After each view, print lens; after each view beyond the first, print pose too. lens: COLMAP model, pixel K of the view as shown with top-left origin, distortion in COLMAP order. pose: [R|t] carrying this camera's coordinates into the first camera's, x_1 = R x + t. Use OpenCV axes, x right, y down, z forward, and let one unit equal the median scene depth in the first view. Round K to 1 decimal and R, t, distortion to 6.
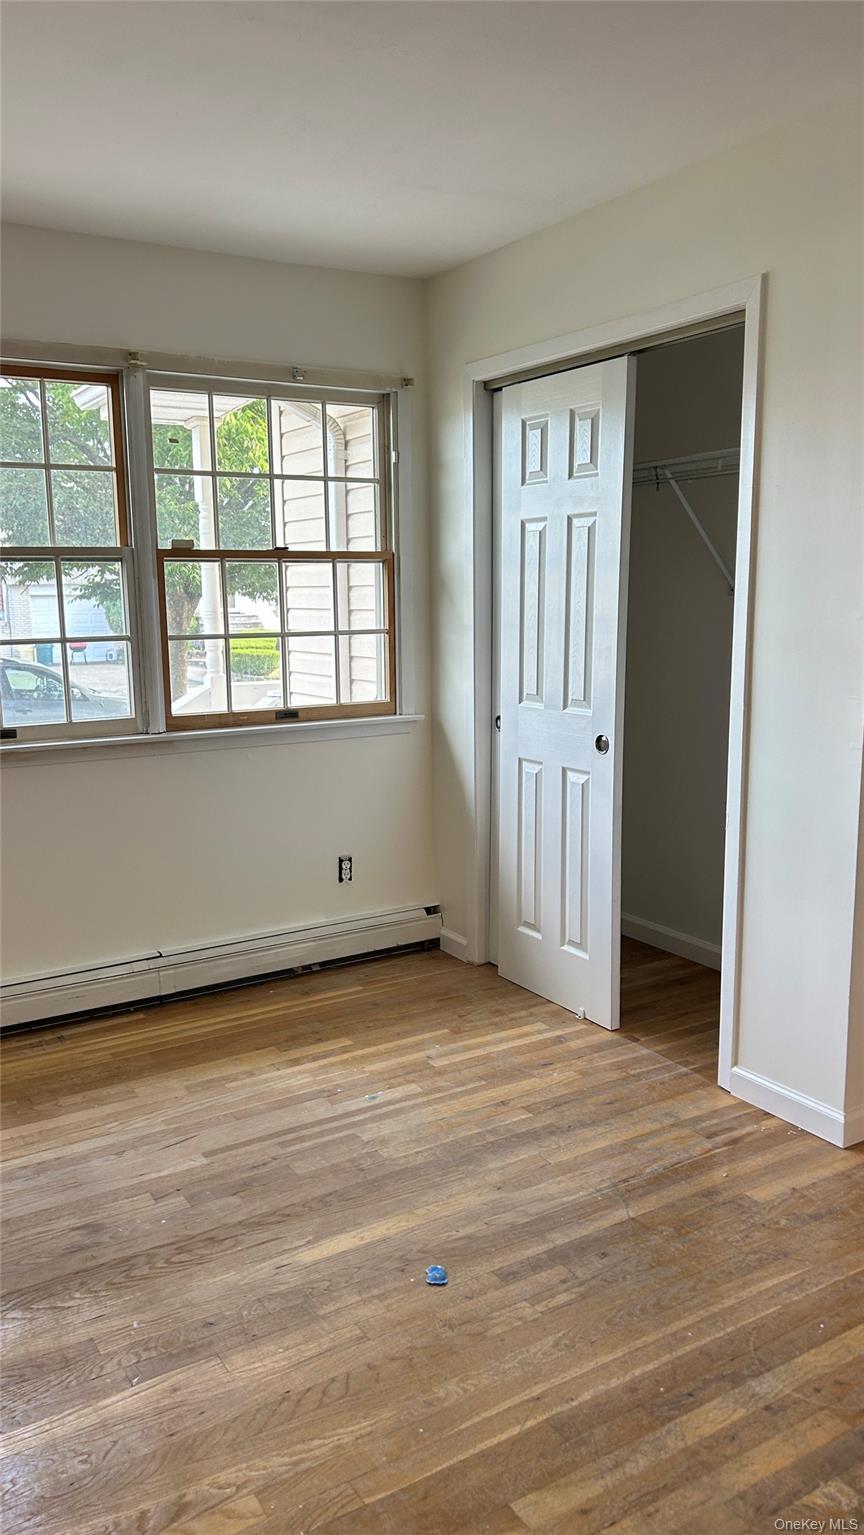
lens RADIAL K [[1128.4, 0, 435.0], [0, 1128.4, 787.0], [0, 0, 1]] dist [-0.000677, -0.002830]
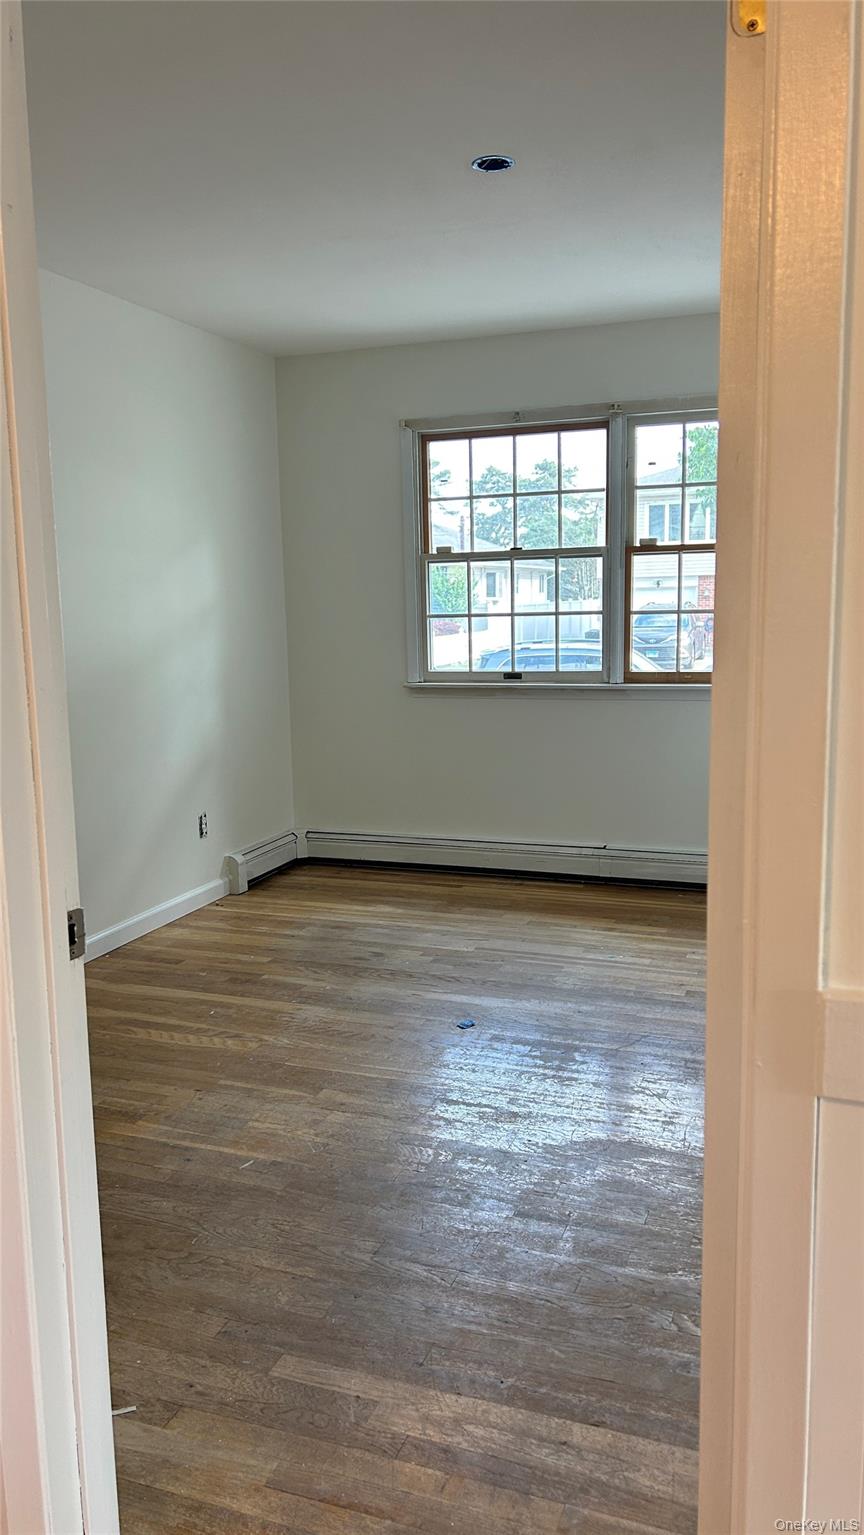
lens RADIAL K [[1125.8, 0, 432.0], [0, 1125.8, 767.5], [0, 0, 1]] dist [0.106646, -0.003122]
pose [[0.610471, 0.119850, -0.782918, 0.824255], [-0.122628, 0.990868, 0.056065, 0.004308], [0.782488, 0.061782, 0.619593, -0.009761]]
